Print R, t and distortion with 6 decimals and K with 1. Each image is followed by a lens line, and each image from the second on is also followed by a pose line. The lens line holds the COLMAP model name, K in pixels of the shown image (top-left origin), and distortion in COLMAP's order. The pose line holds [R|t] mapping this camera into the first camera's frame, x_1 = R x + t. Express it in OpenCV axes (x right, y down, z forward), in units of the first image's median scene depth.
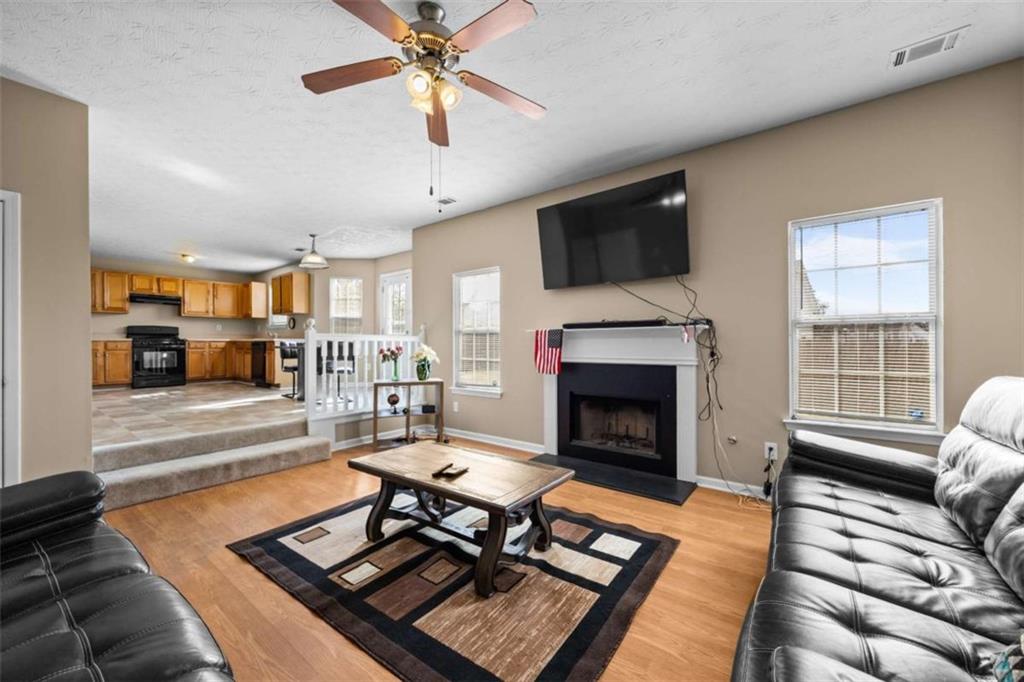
lens RADIAL K [[393.3, 0, 510.7], [0, 393.3, 339.5], [0, 0, 1]] dist [-0.000914, -0.000031]
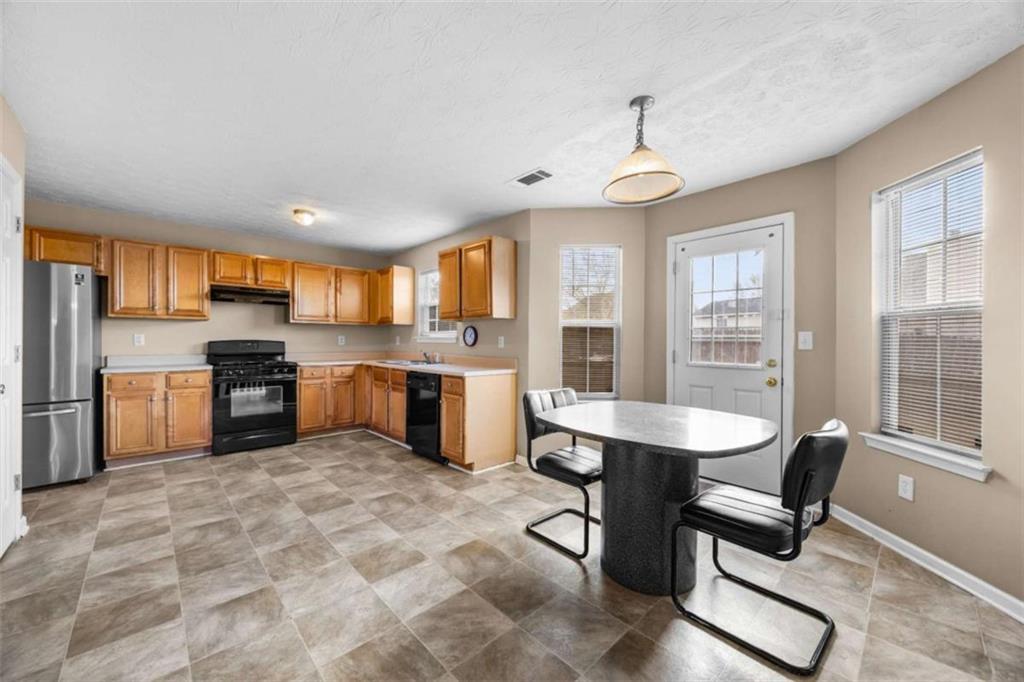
lens RADIAL K [[393.3, 0, 511.9], [0, 393.3, 342.6], [0, 0, 1]] dist [-0.000914, -0.000031]
pose [[0.987007, 0.006747, -0.160533, -0.426319], [-0.004949, 0.999921, 0.011592, -0.040750], [0.160598, -0.010647, 0.986962, 0.485317]]
